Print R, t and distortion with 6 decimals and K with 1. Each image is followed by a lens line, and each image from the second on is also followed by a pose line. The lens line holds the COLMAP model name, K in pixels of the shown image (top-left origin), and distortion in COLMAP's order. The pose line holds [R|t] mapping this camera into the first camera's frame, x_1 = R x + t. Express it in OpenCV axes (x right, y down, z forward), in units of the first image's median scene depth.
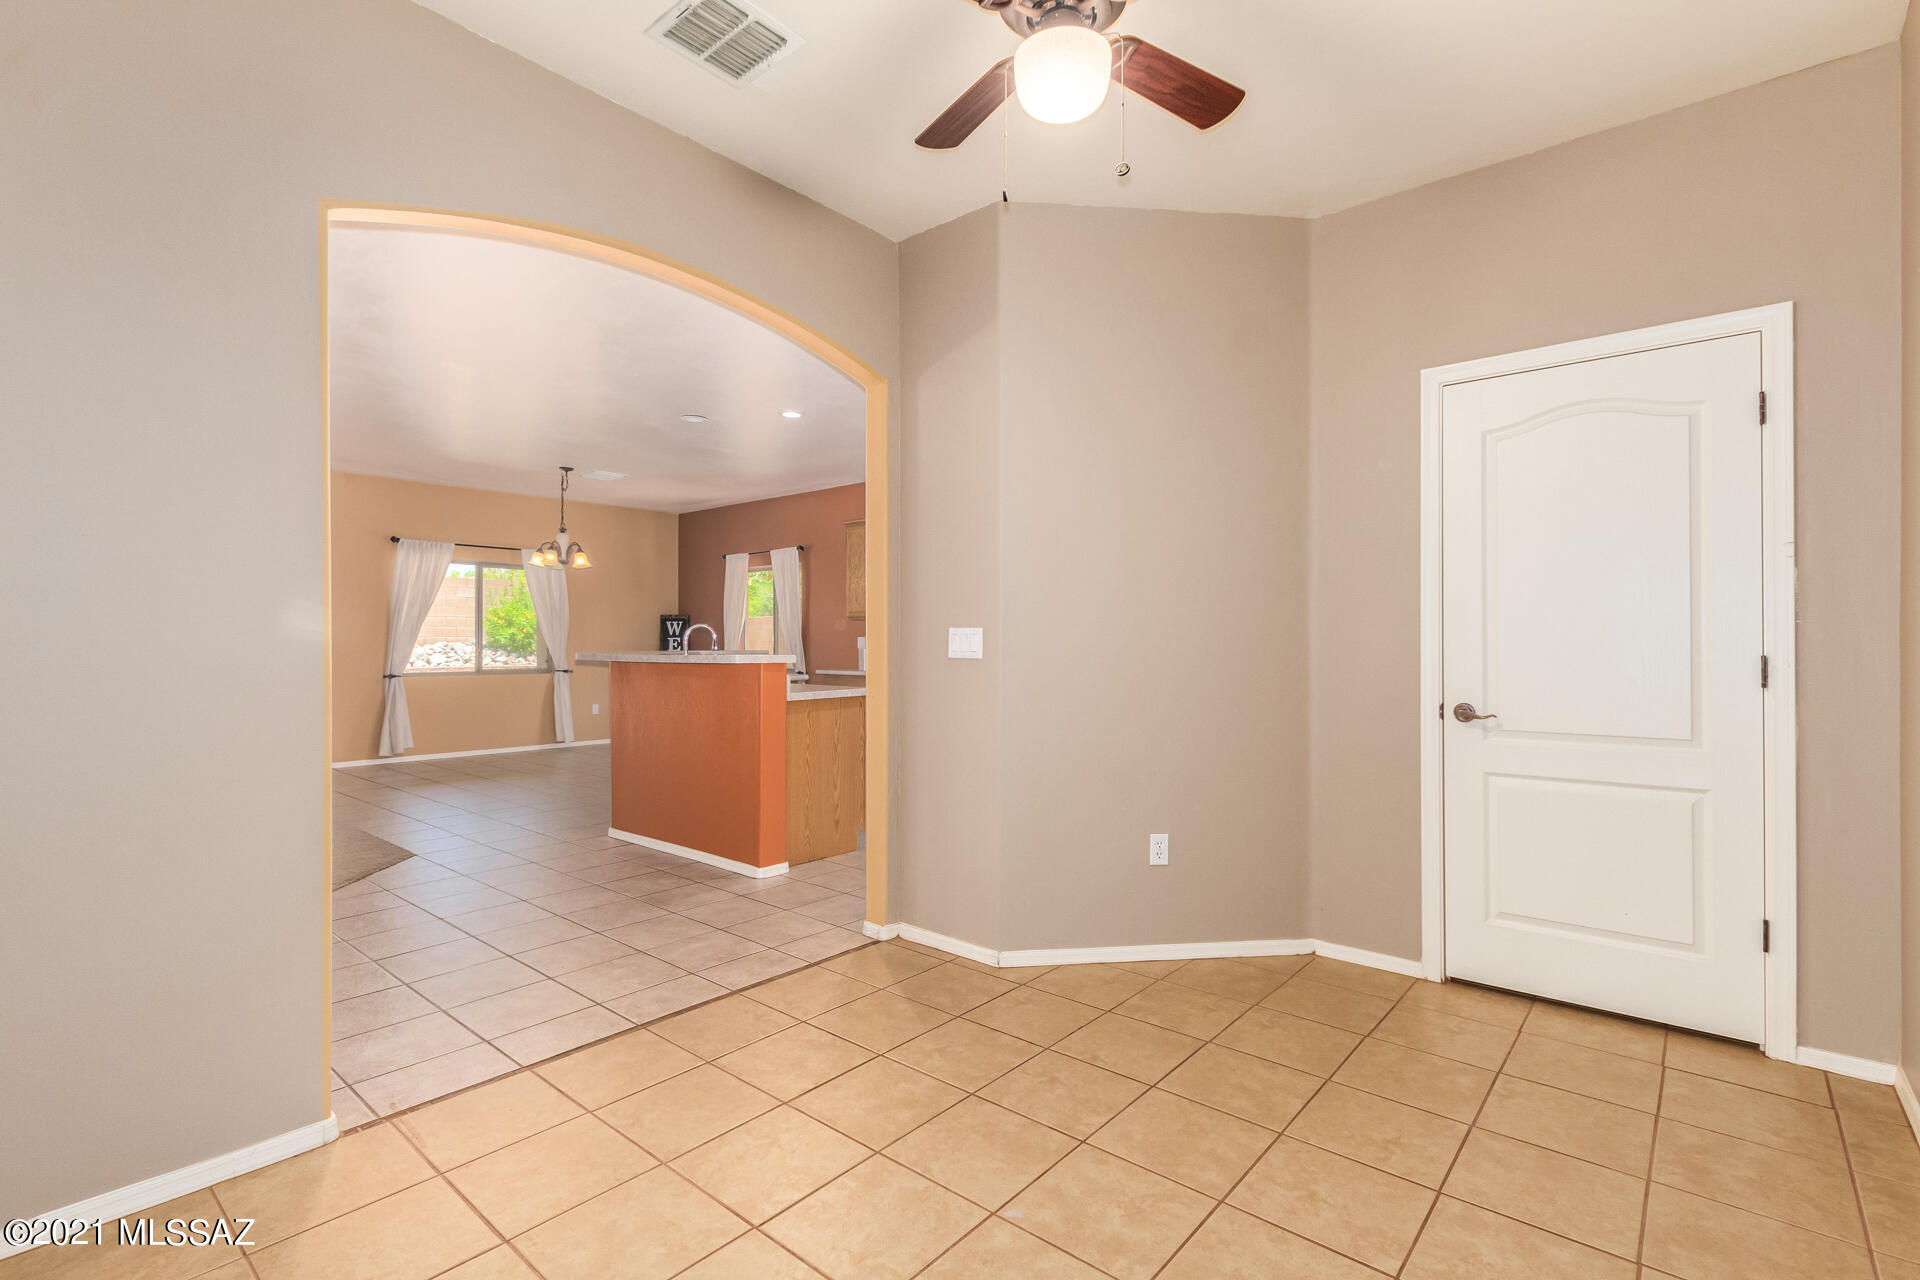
lens RADIAL K [[893.9, 0, 956.0], [0, 893.9, 634.3], [0, 0, 1]] dist [0.010620, -0.003244]
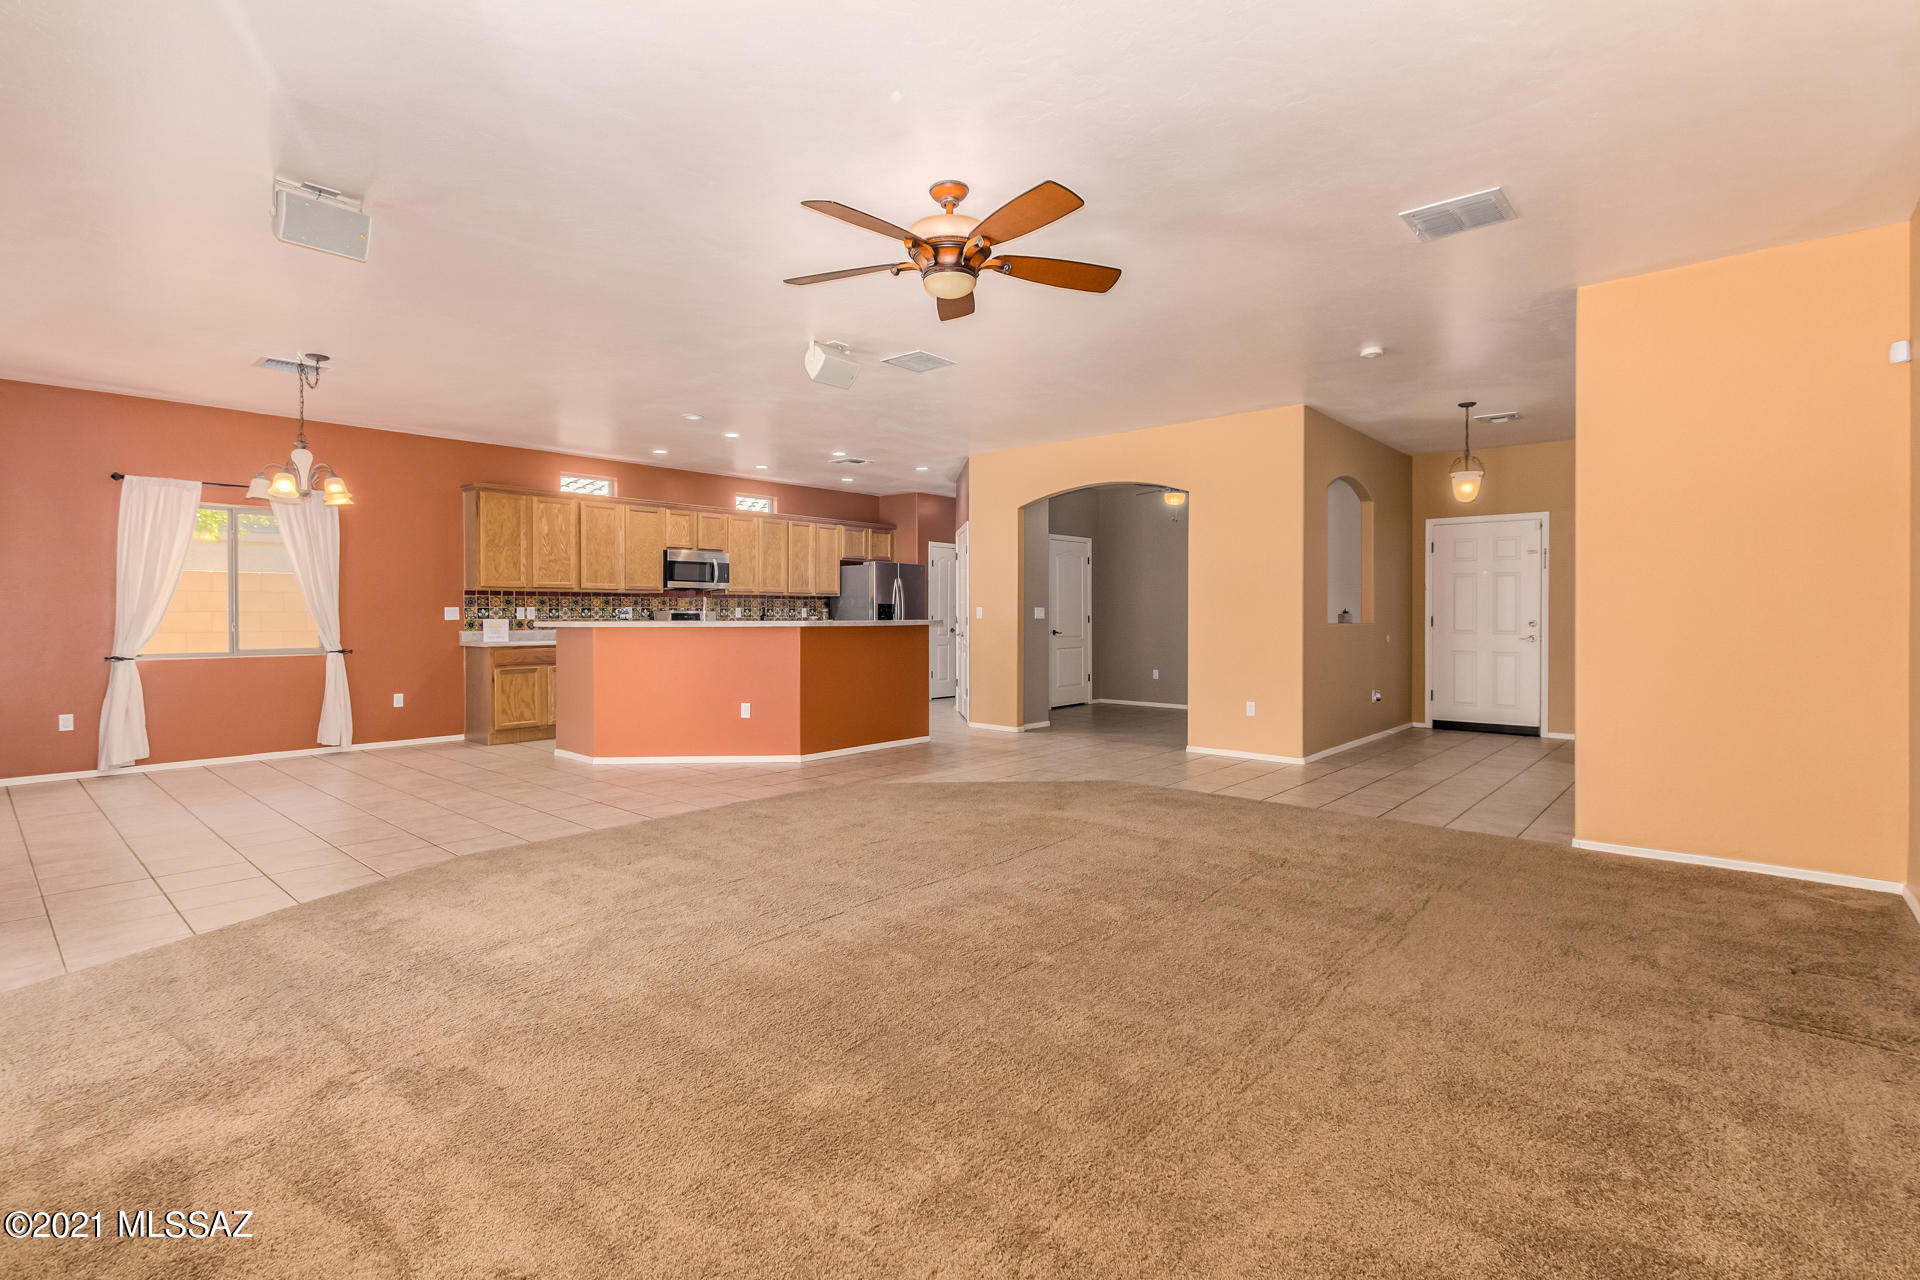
lens RADIAL K [[893.9, 0, 954.5], [0, 893.9, 619.6], [0, 0, 1]] dist [0.010620, -0.003244]
pose [[0.006334, -0.009330, 0.999936, -0.961202], [-0.009277, 0.999913, 0.009389, 0.002242], [-0.999937, -0.009335, 0.006246, 0.440927]]
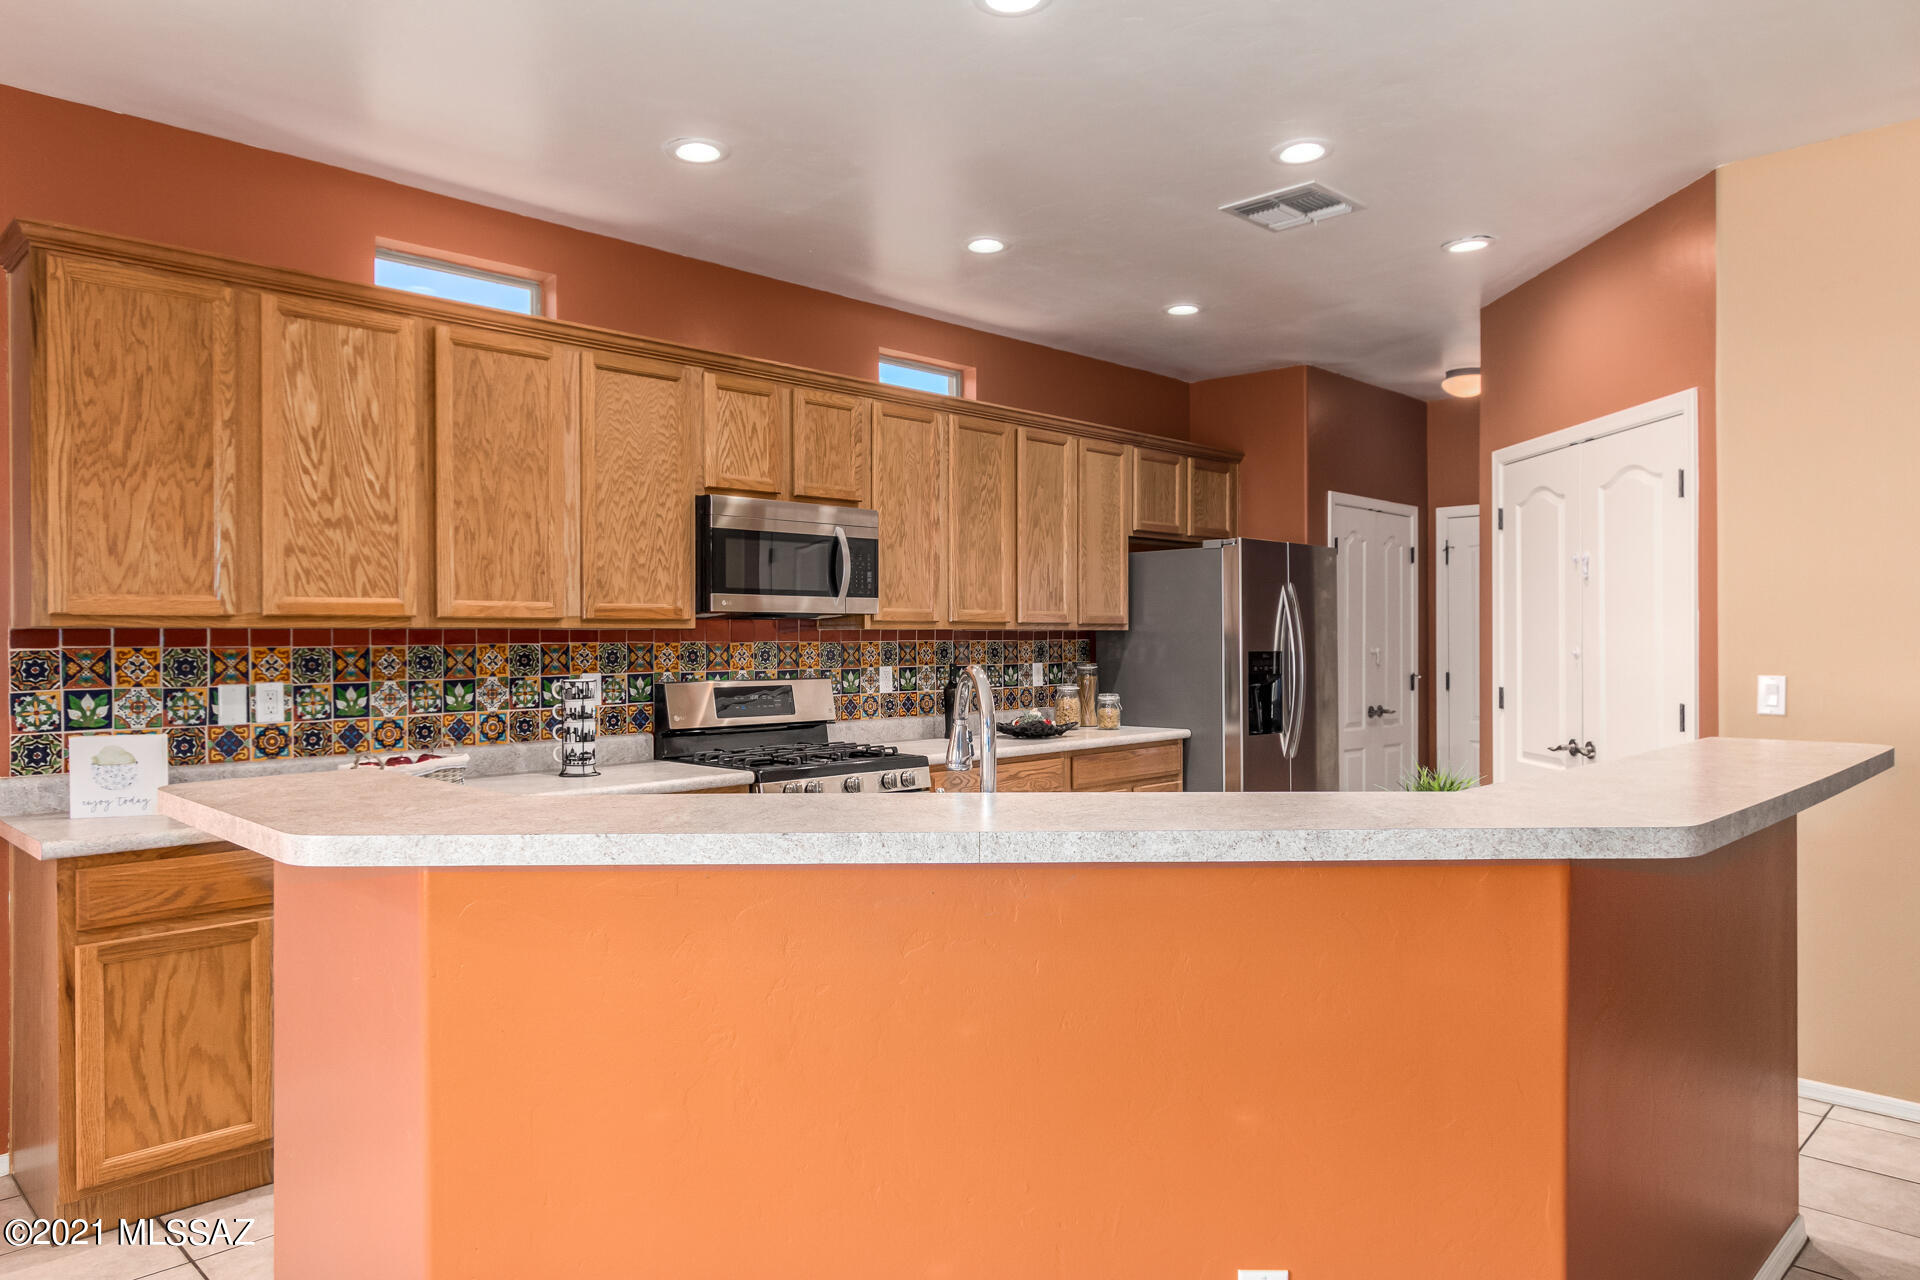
lens RADIAL K [[1233.4, 0, 950.0], [0, 1233.4, 632.4], [0, 0, 1]] dist [-0.004698, 0.003656]
pose [[0.062632, 0.000302, 0.998037, -0.403220], [-0.008046, 0.999968, 0.000202, -0.014911], [-0.998004, -0.008043, 0.062632, 0.652776]]
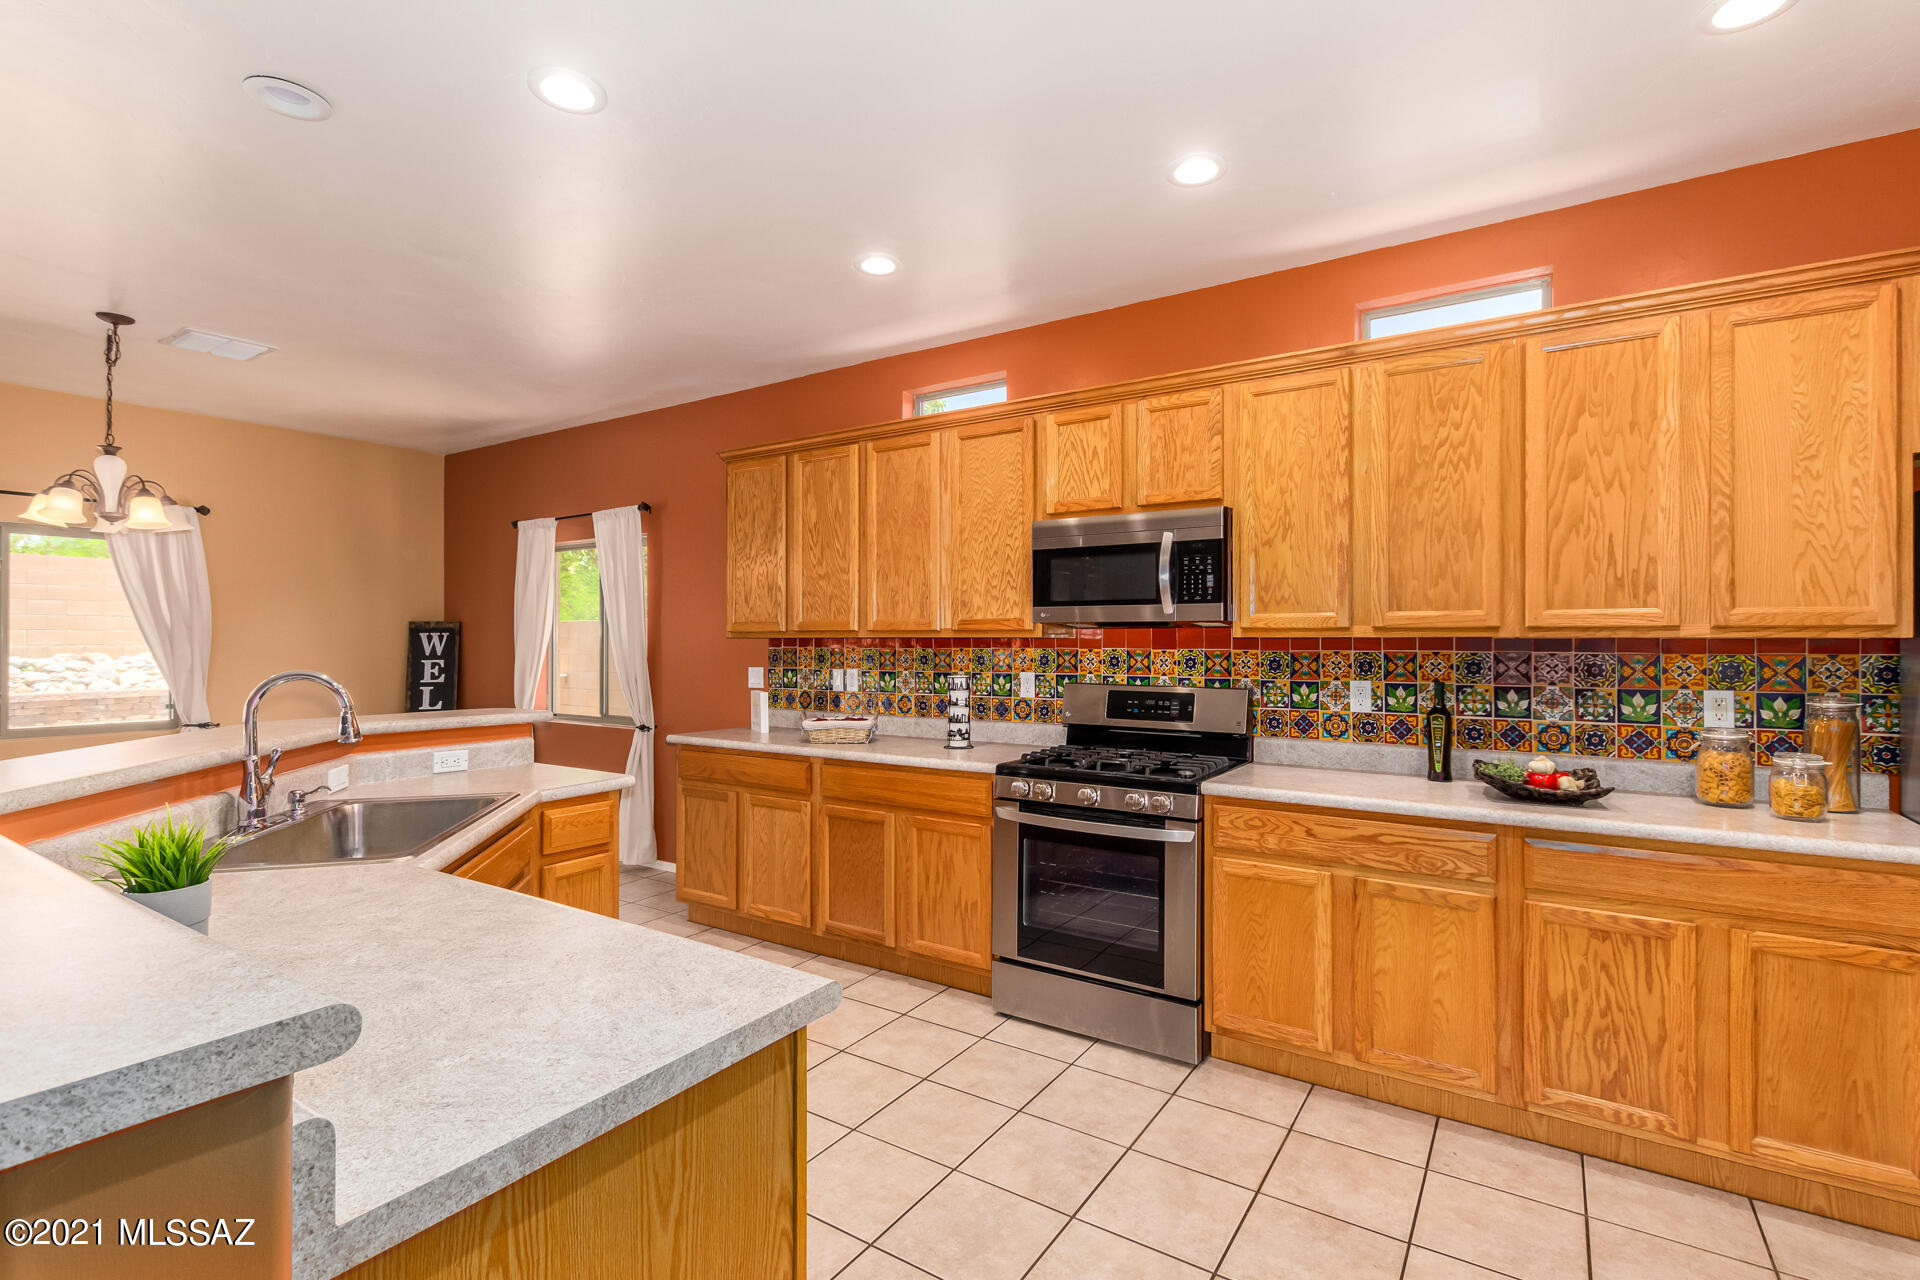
lens RADIAL K [[893.9, 0, 973.0], [0, 893.9, 627.1], [0, 0, 1]] dist [0.010620, -0.003244]
pose [[0.990354, 0.003625, 0.138513, -0.044563], [-0.002647, 0.999970, -0.007250, -0.016794], [-0.138535, 0.006814, 0.990334, 0.402397]]
